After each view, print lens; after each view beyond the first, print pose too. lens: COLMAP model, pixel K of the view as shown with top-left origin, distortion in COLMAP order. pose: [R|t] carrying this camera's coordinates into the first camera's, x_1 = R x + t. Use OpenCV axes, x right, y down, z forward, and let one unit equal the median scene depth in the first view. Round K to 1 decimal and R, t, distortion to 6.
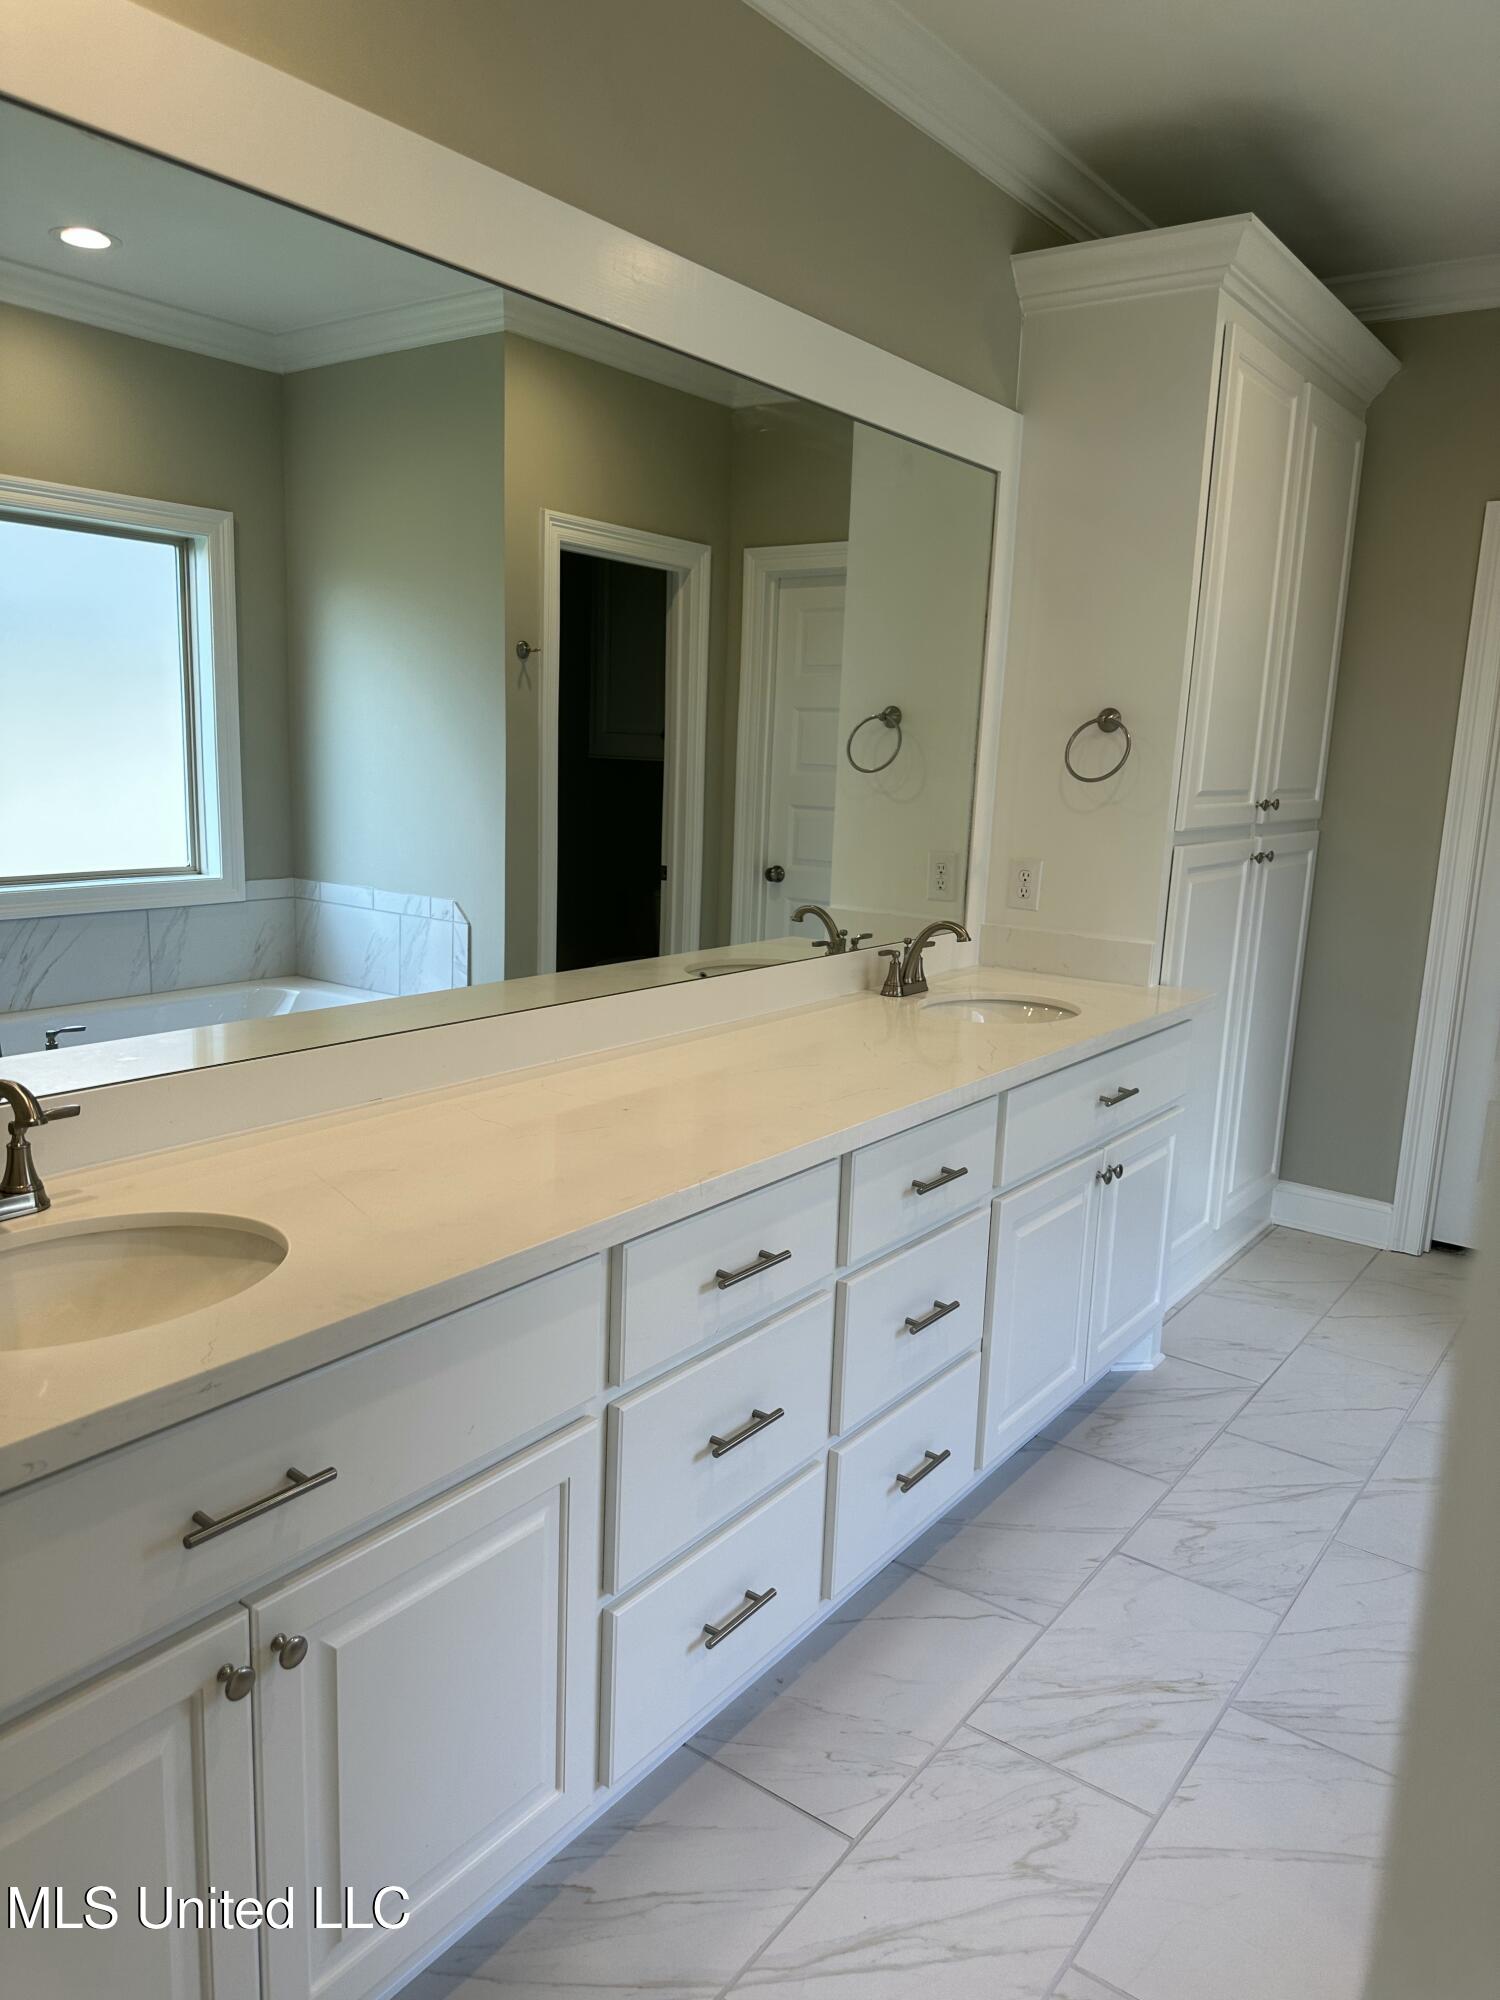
lens RADIAL K [[1447.1, 0, 746.2], [0, 1447.1, 993.4], [0, 0, 1]] dist [0.054360, -0.022494]
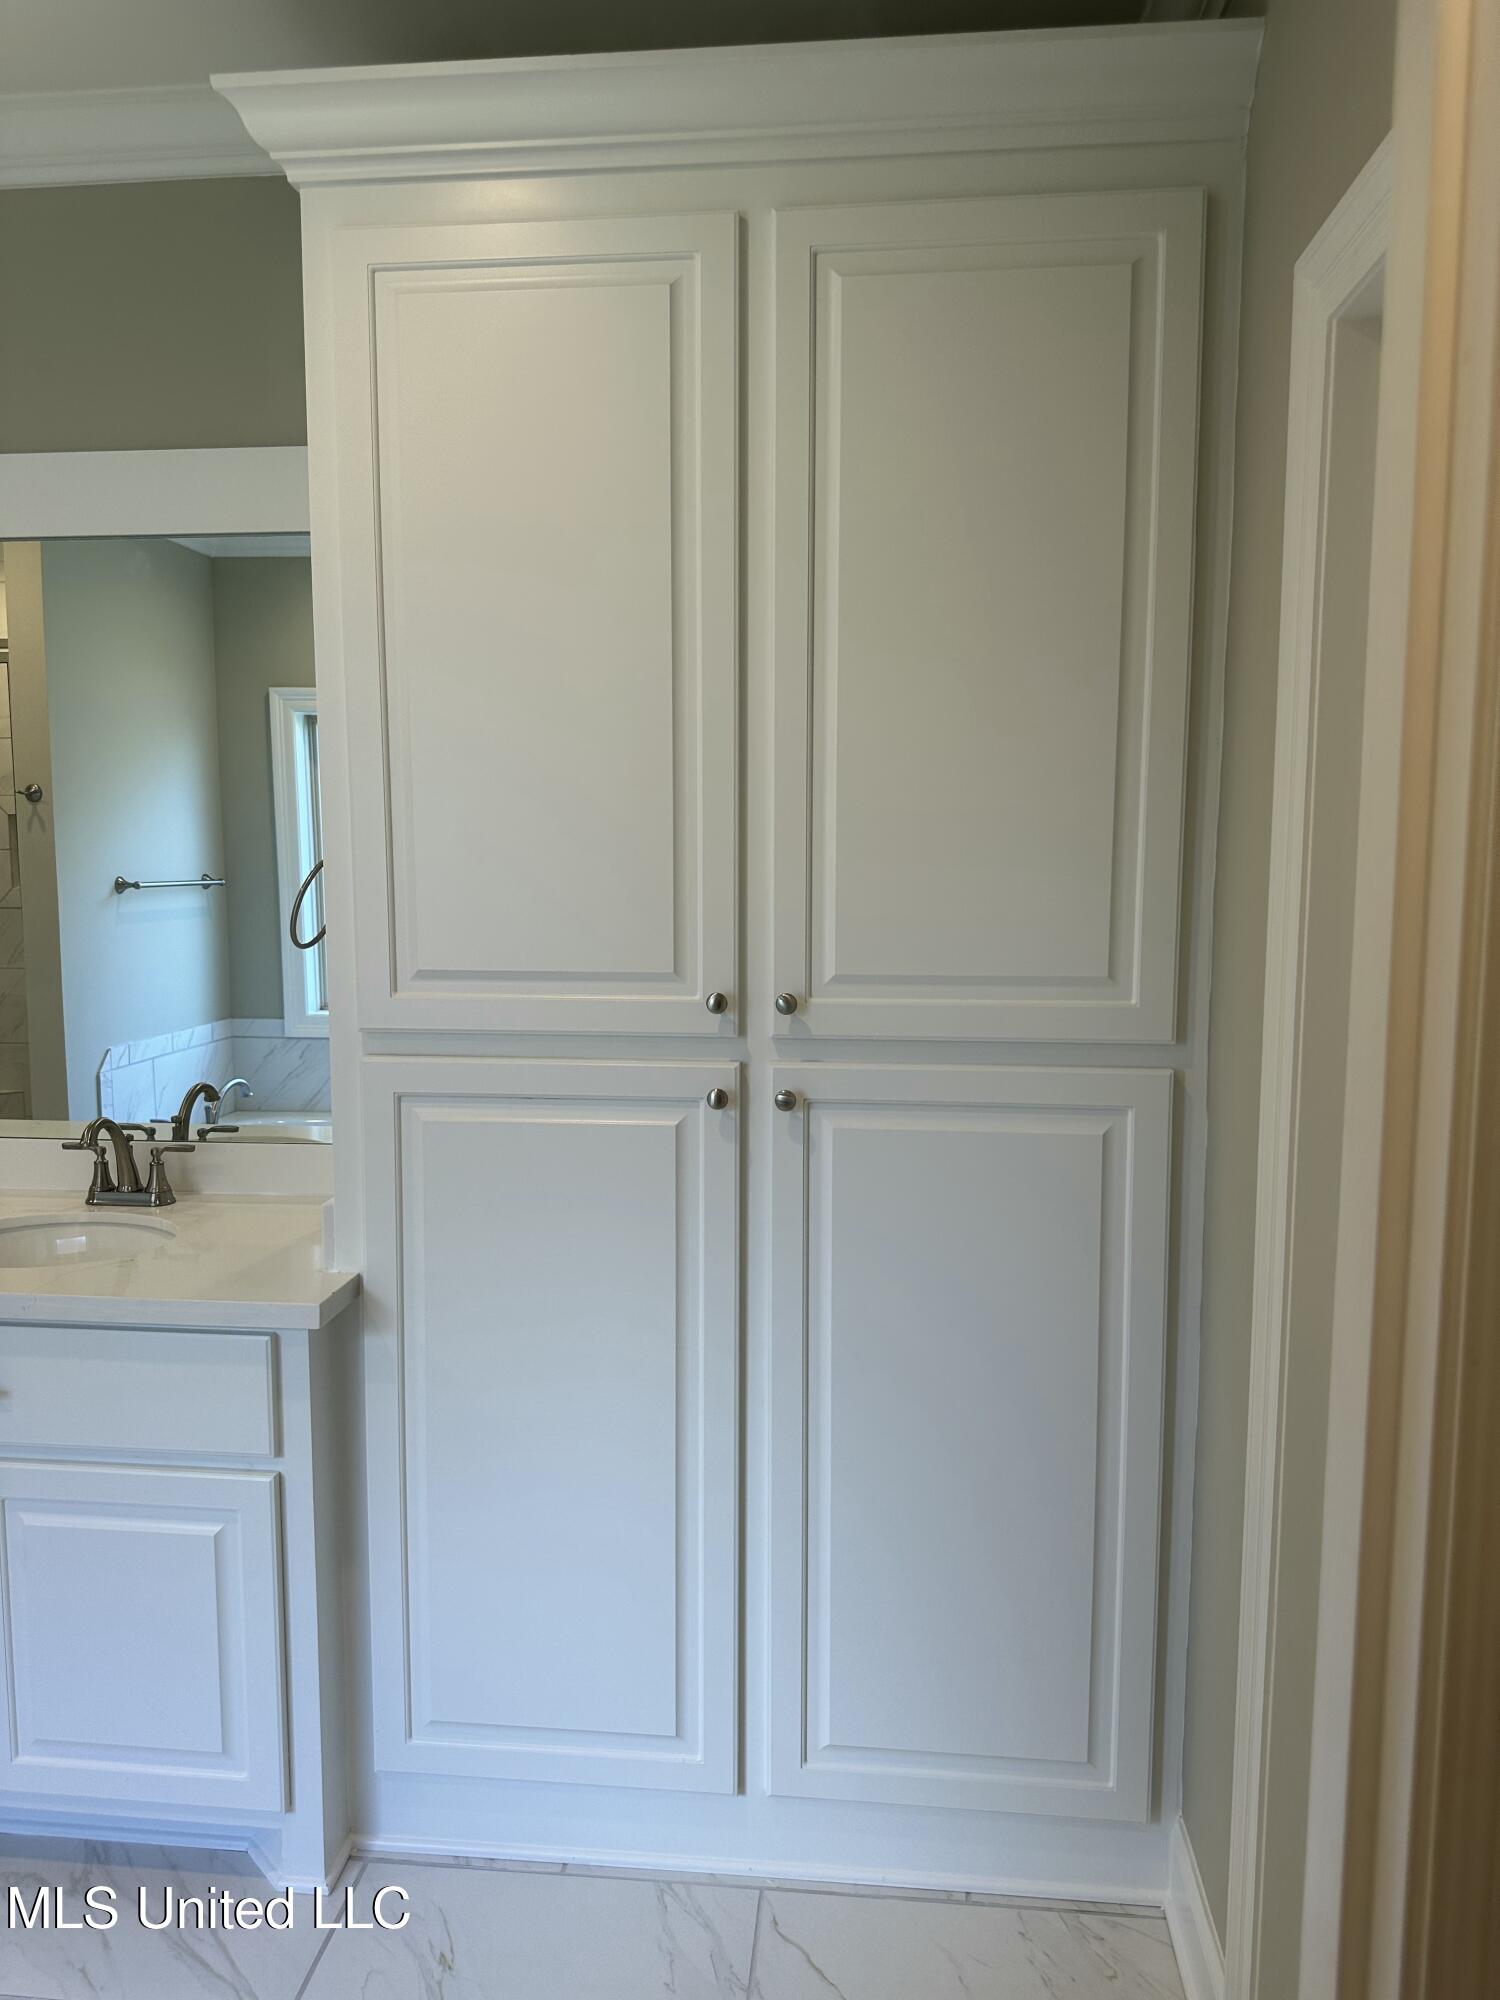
lens RADIAL K [[1447.1, 0, 747.4], [0, 1447.1, 1011.4], [0, 0, 1]] dist [0.054360, -0.022494]
pose [[0.529625, 0.071825, -0.845185, 0.804284], [-0.147406, 0.989041, -0.008320, -0.122321], [0.835325, 0.128992, 0.534409, 0.722241]]
